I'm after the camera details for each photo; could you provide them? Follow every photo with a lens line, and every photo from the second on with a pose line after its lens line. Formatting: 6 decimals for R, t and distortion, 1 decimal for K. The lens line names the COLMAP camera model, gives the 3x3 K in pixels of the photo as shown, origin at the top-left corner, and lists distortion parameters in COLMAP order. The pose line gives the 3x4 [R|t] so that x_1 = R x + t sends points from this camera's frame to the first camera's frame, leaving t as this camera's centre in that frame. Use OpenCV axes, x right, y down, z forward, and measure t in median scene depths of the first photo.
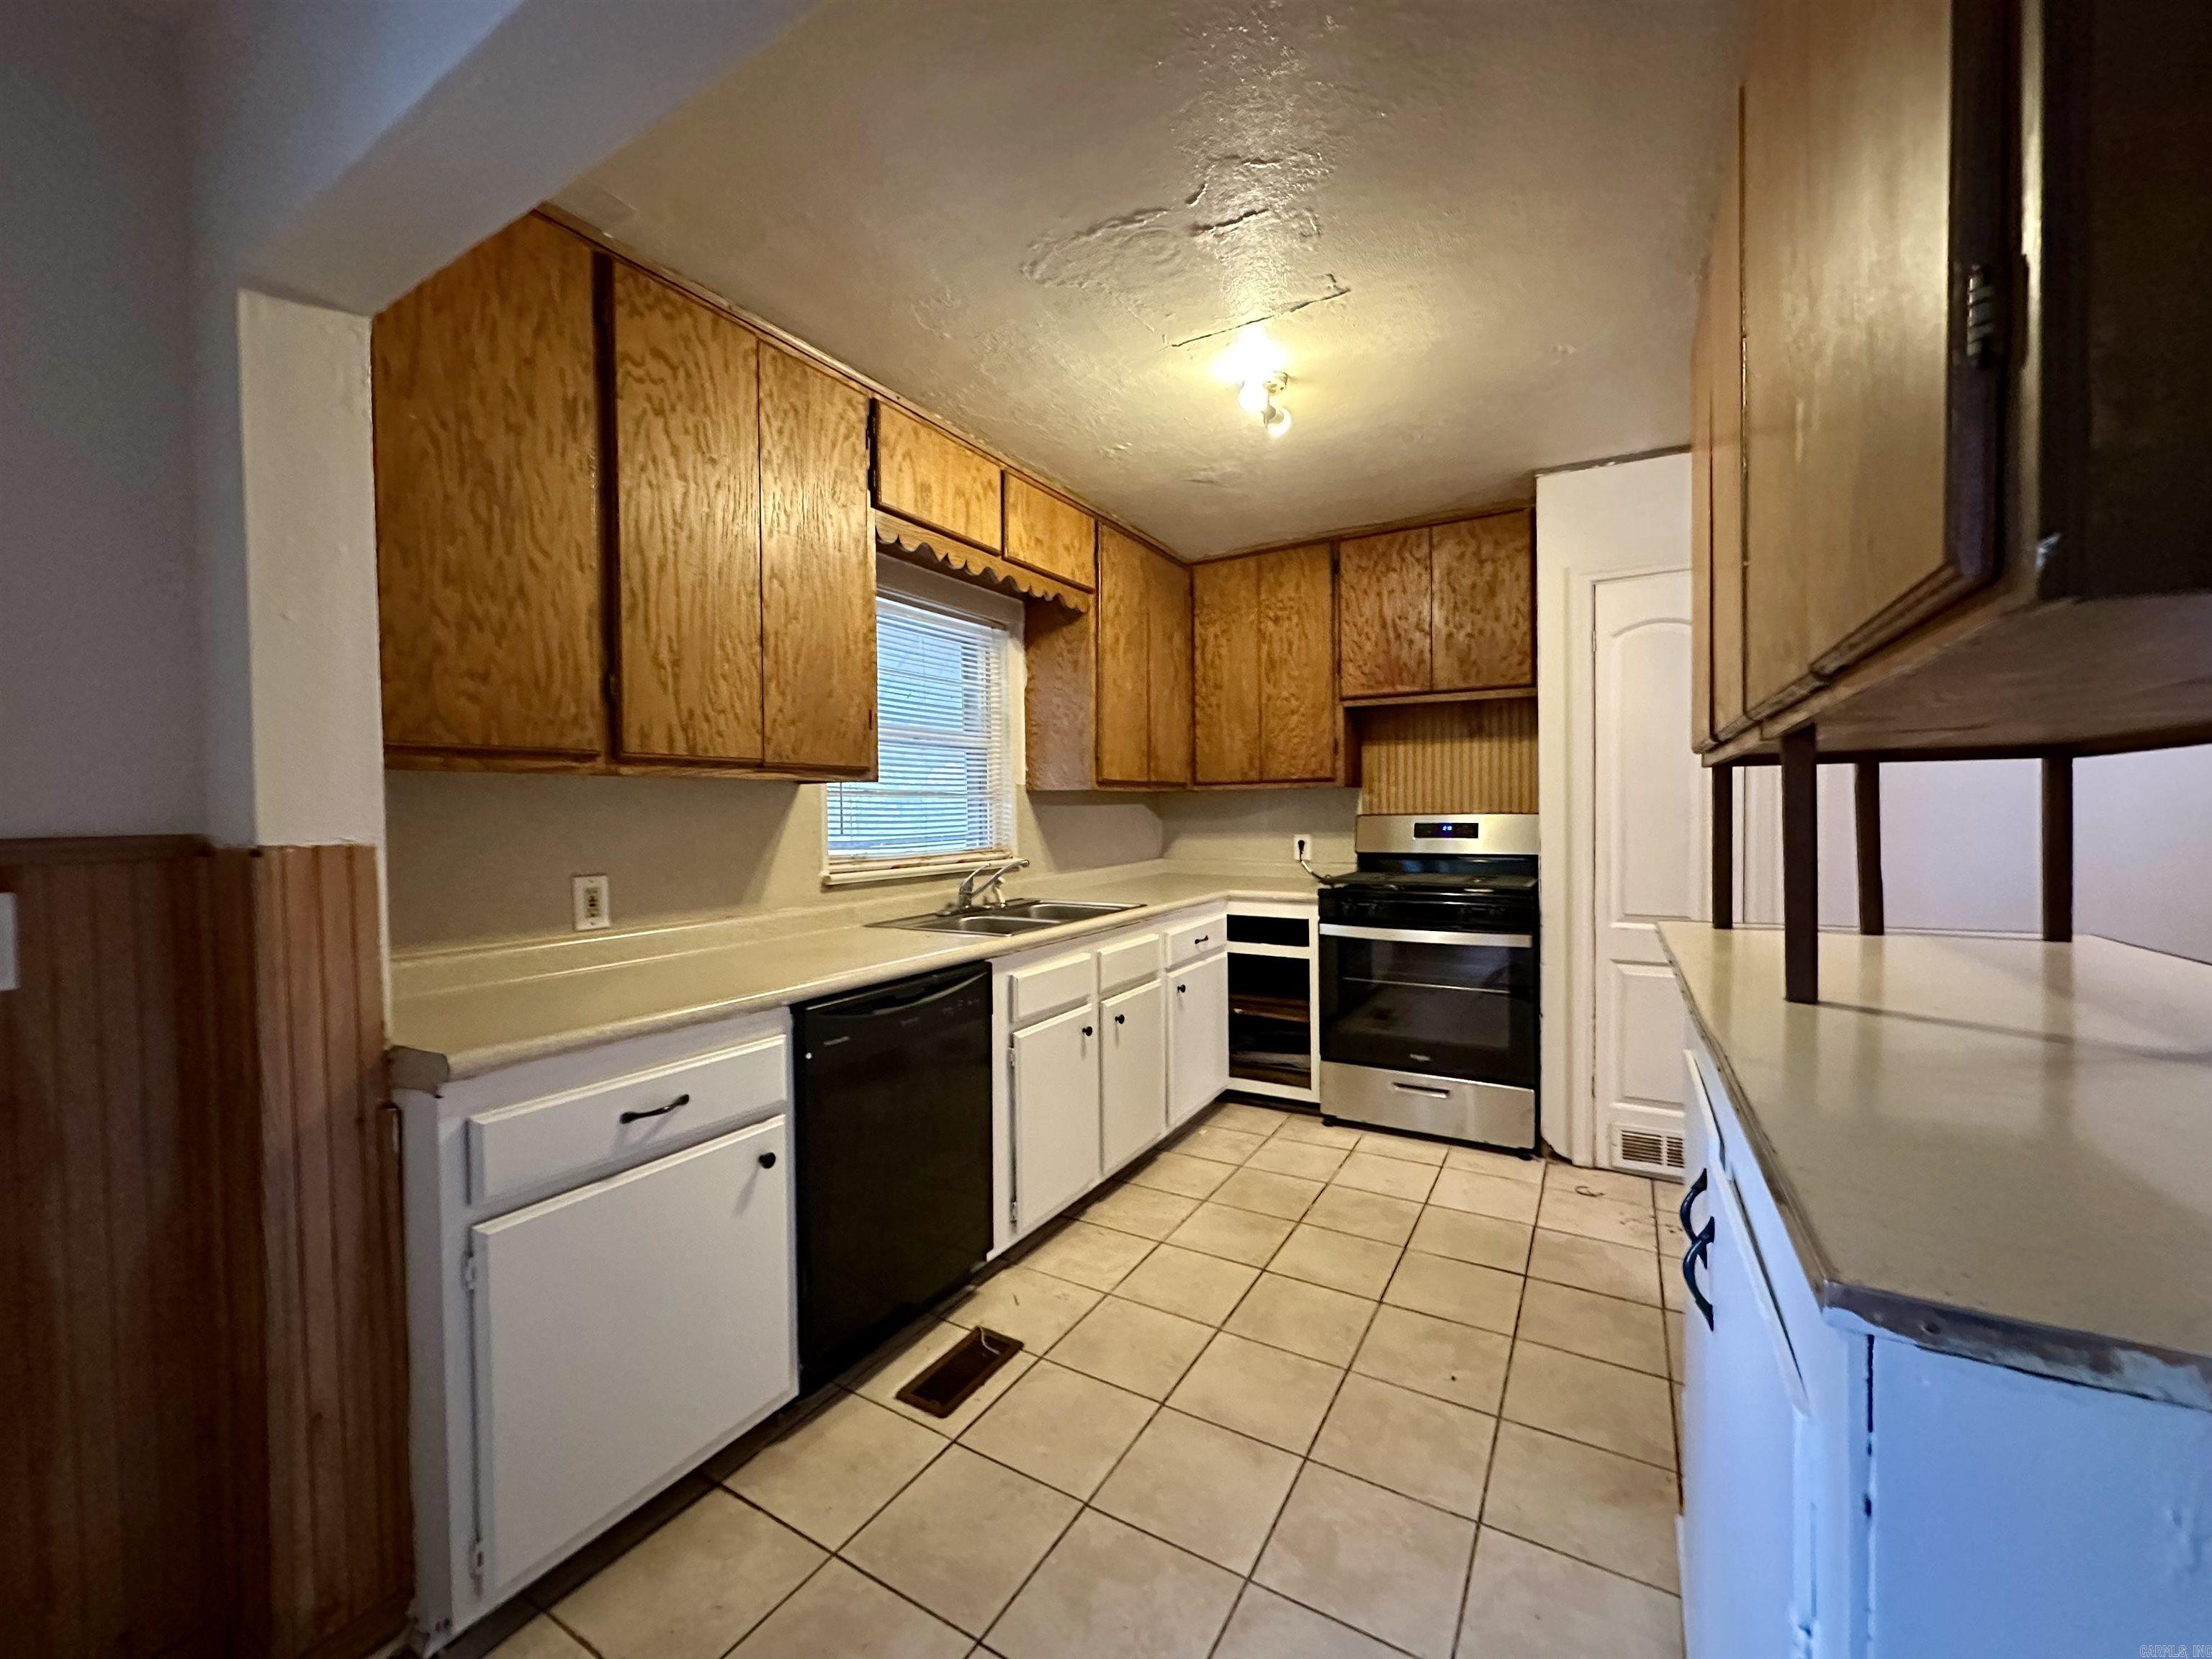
lens RADIAL K [[891.6, 0, 1078.9], [0, 891.6, 831.0], [0, 0, 1]] dist [-0.003261, -0.000239]
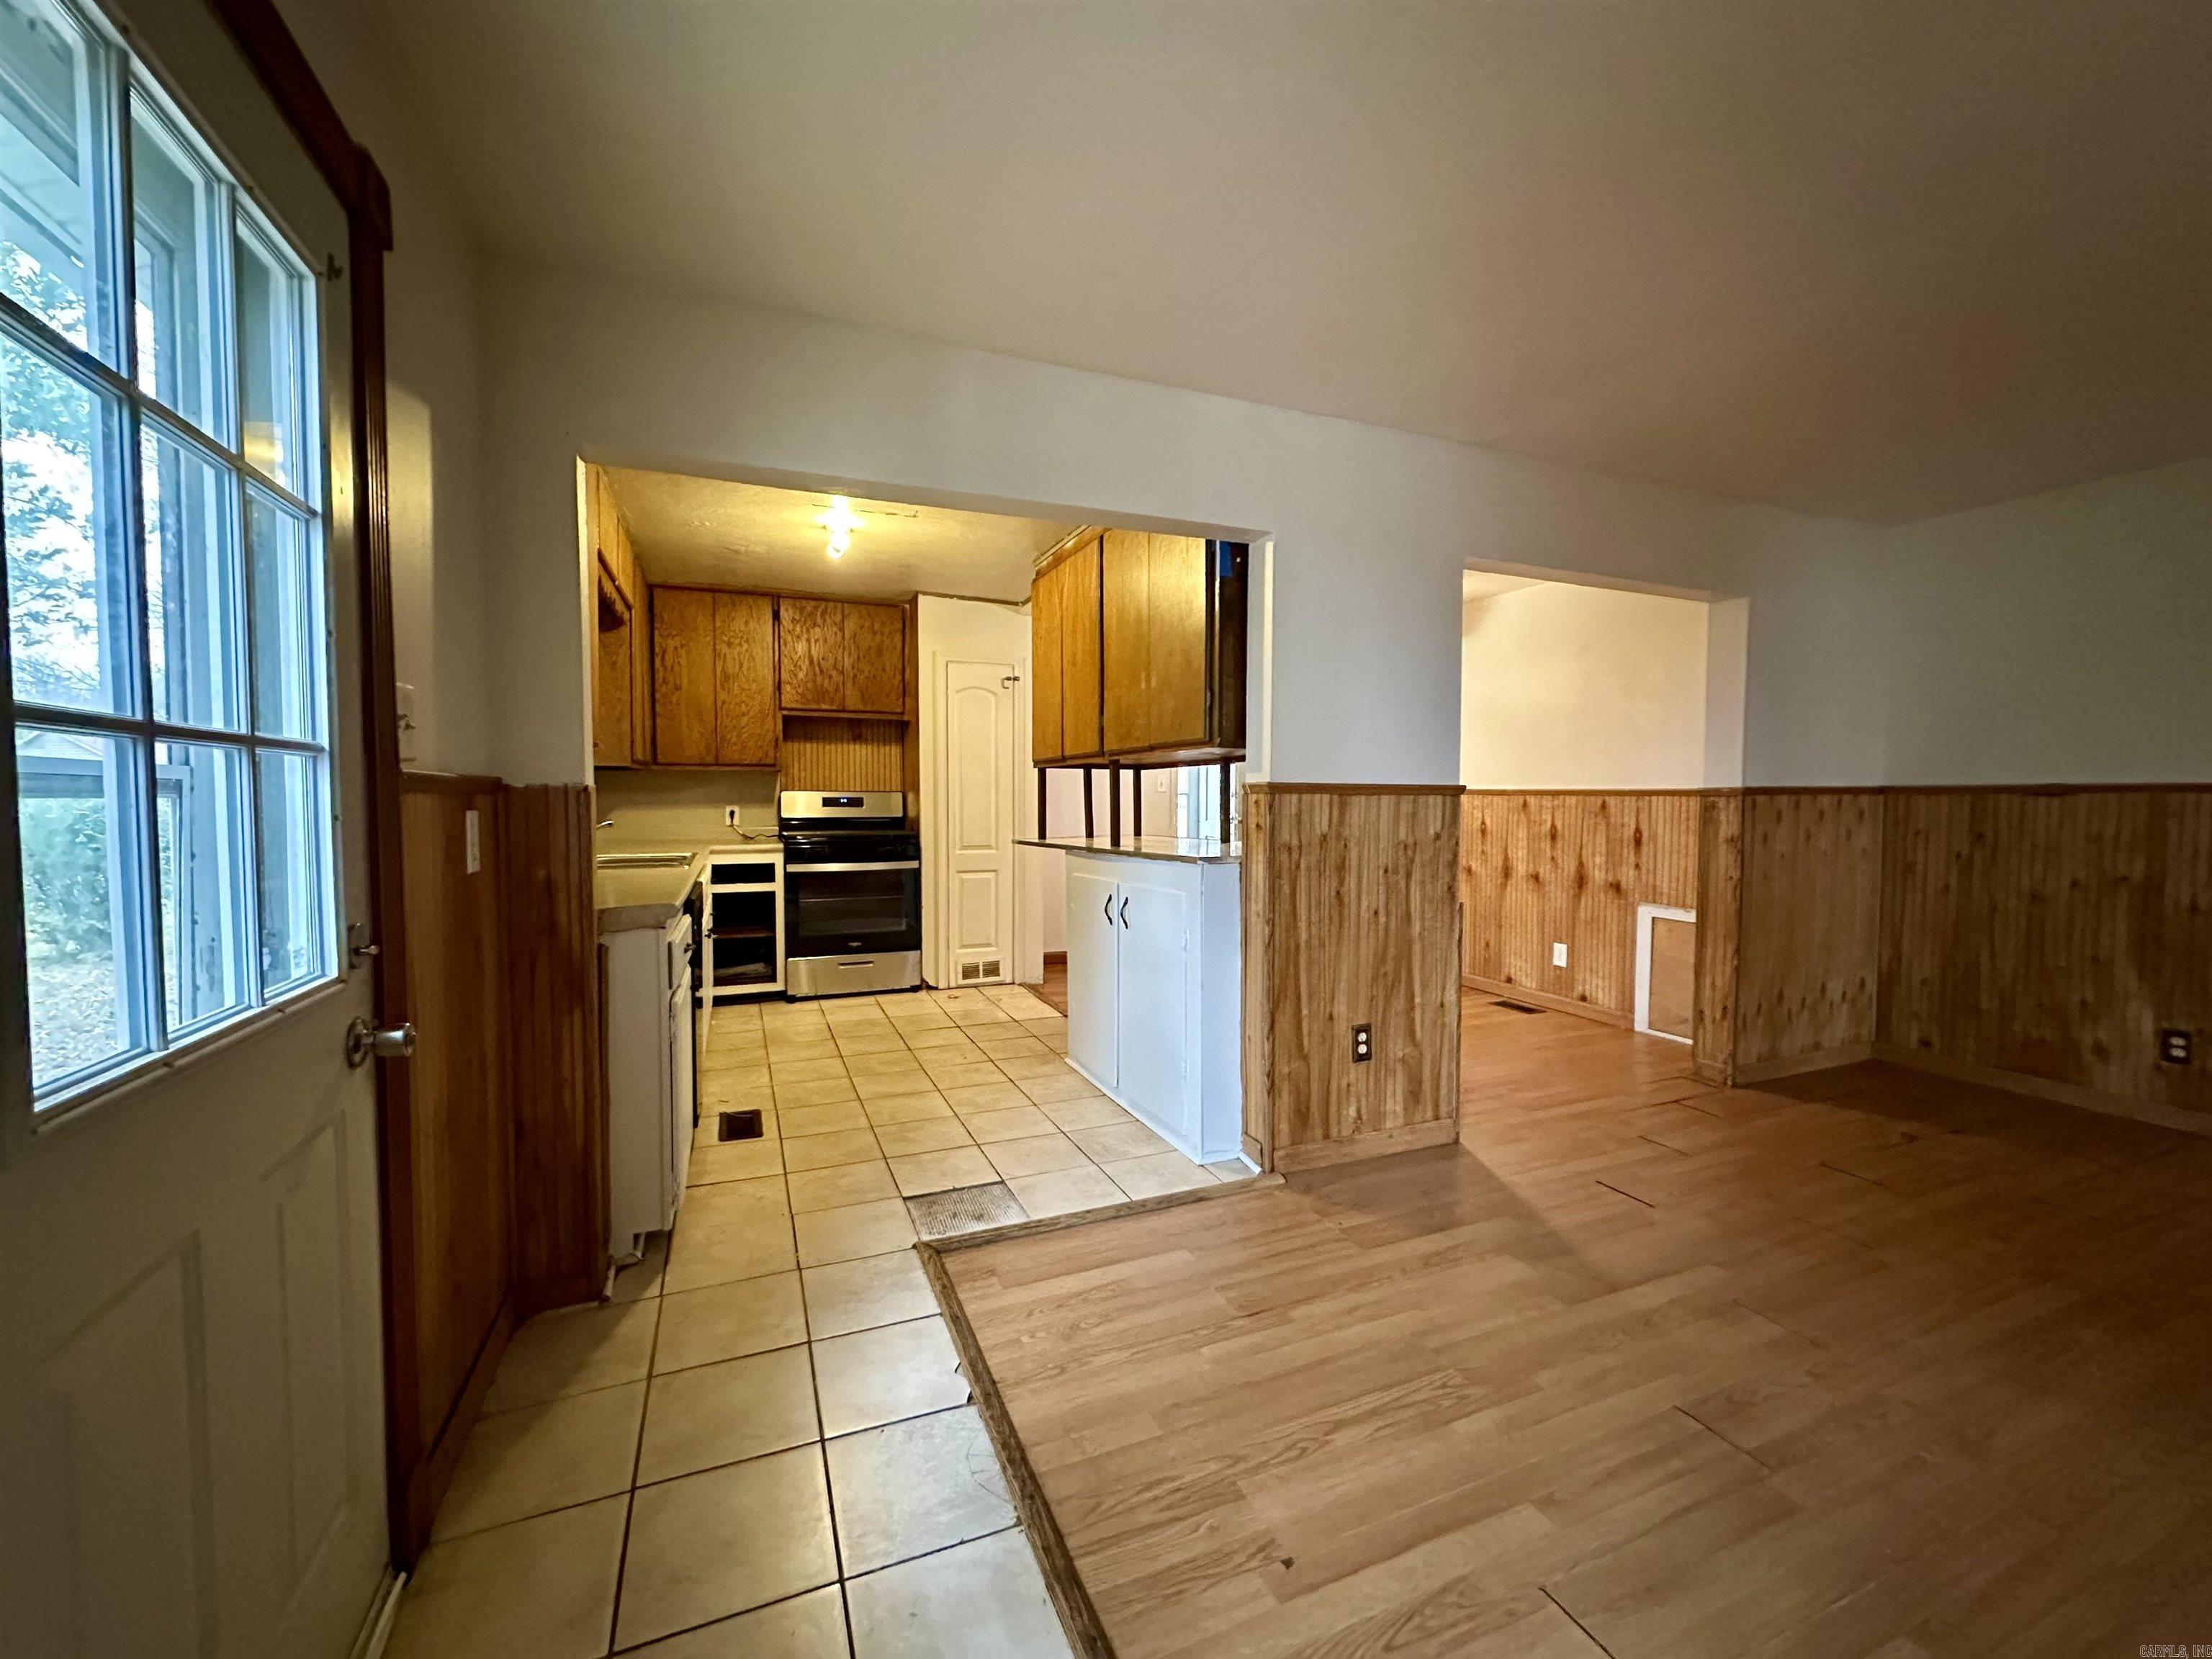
lens RADIAL K [[891.6, 0, 1116.6], [0, 891.6, 831.6], [0, 0, 1]] dist [-0.003261, -0.000239]
pose [[0.586137, -0.020604, 0.809950, -0.666814], [0.010951, 0.999787, 0.017508, 0.034466], [-0.810138, -0.001392, 0.586237, -0.323111]]
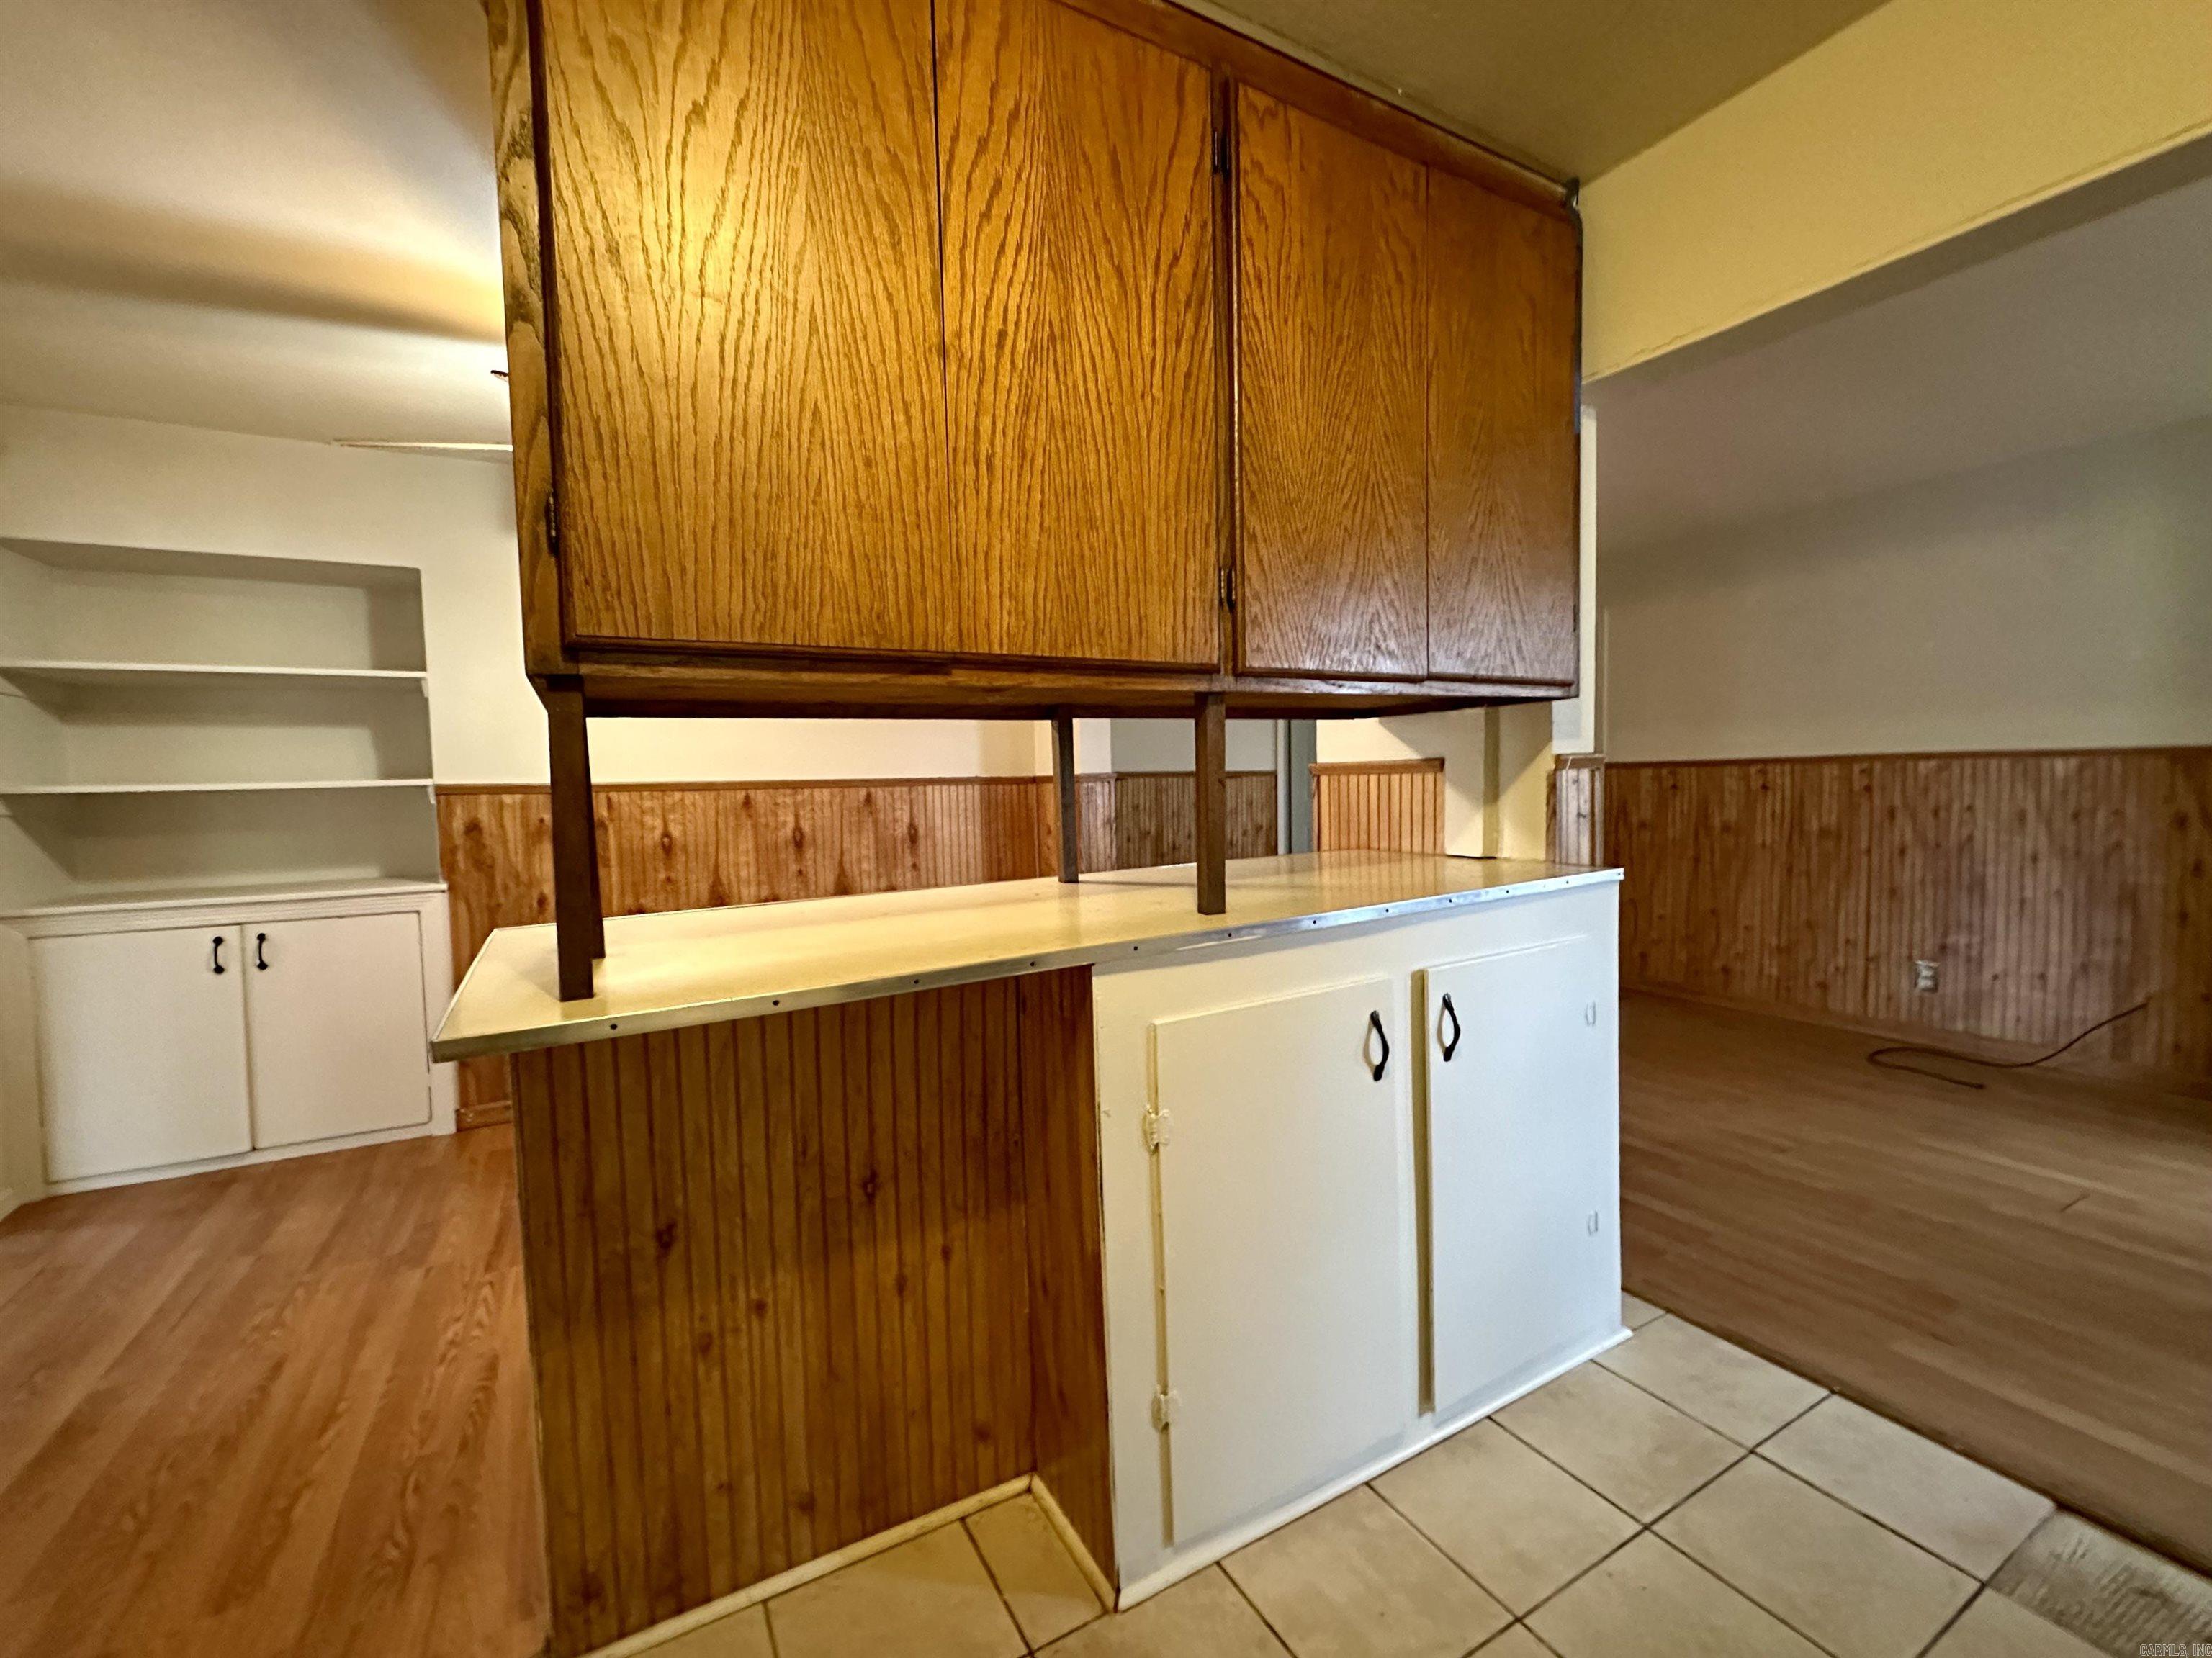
lens RADIAL K [[891.5, 0, 1153.1], [0, 891.5, 832.1], [0, 0, 1]] dist [-0.003261, -0.000239]
pose [[-0.865865, 0.003393, 0.500266, 0.138166], [0.046046, 0.996273, 0.072939, -0.003042], [-0.498154, 0.086190, -0.862794, 0.849731]]
